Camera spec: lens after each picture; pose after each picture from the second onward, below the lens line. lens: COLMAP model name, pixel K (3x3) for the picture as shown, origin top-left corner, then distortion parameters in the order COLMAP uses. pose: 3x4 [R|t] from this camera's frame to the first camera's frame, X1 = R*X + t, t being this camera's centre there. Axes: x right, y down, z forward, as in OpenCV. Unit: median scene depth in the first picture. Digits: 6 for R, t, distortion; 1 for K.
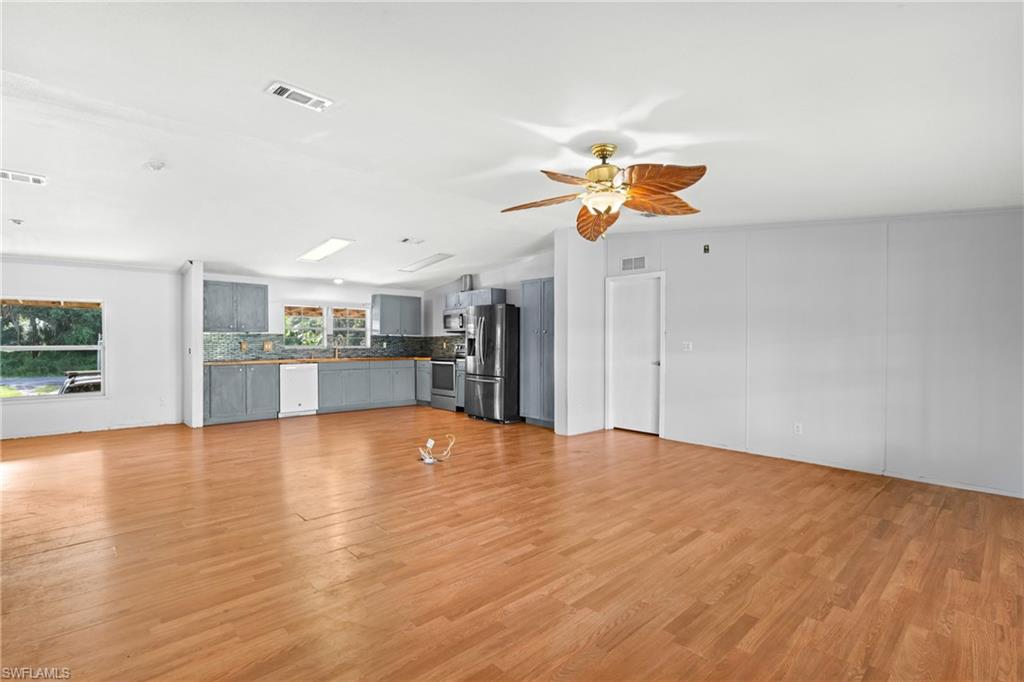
lens RADIAL K [[480.1, 0, 512.0], [0, 480.1, 341.0], [0, 0, 1]] dist [-0.010892, 0.001203]
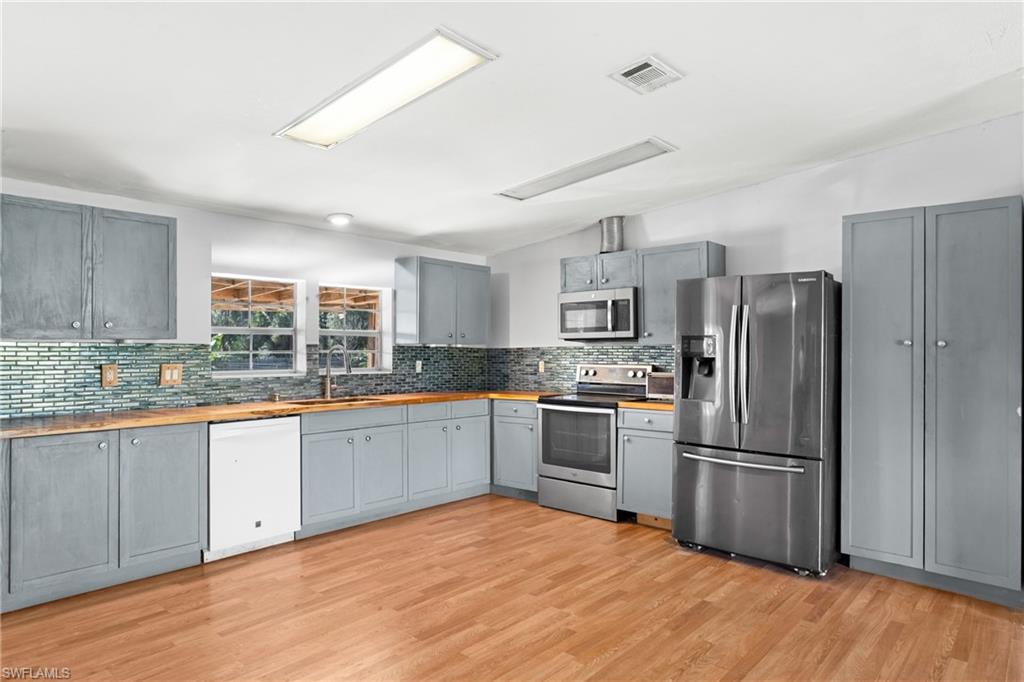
lens RADIAL K [[622.4, 0, 512.0], [0, 622.4, 341.0], [0, 0, 1]] dist [-0.003551, -0.001030]
pose [[0.995896, 0.004378, 0.090403, -0.329121], [-0.003700, 0.999964, -0.007664, -0.017012], [-0.090434, 0.007298, 0.995876, 0.549069]]
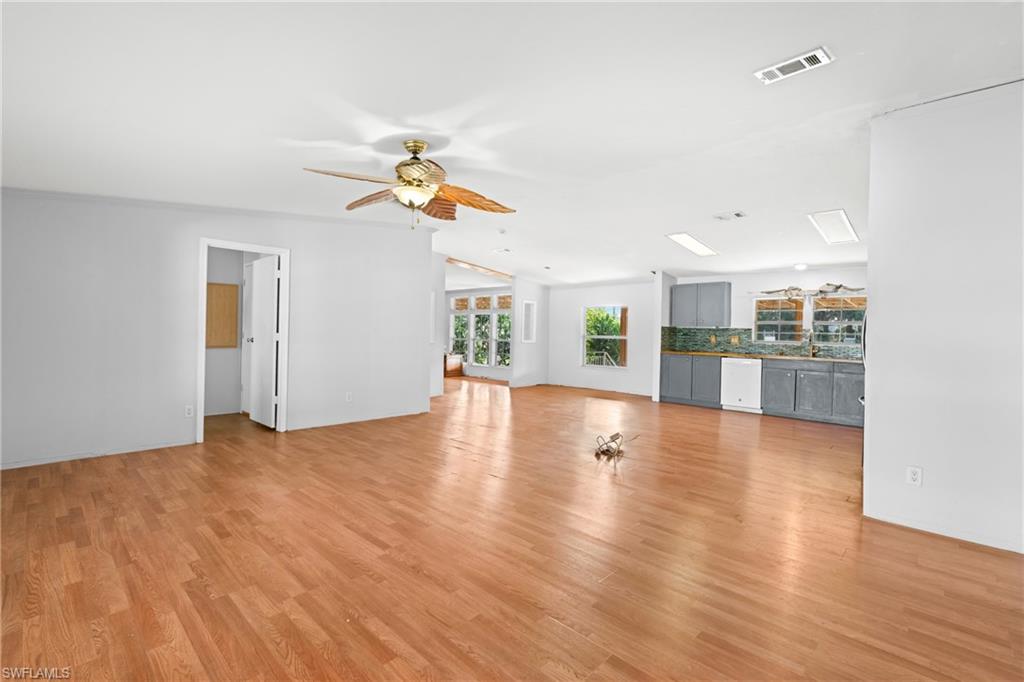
lens RADIAL K [[475.8, 0, 512.0], [0, 475.8, 341.0], [0, 0, 1]] dist [-0.001236, -0.000806]
pose [[0.036284, 0.019197, -0.999157, 0.607745], [-0.017335, 0.999677, 0.018578, 0.002389], [0.999191, 0.016646, 0.036605, 0.576781]]
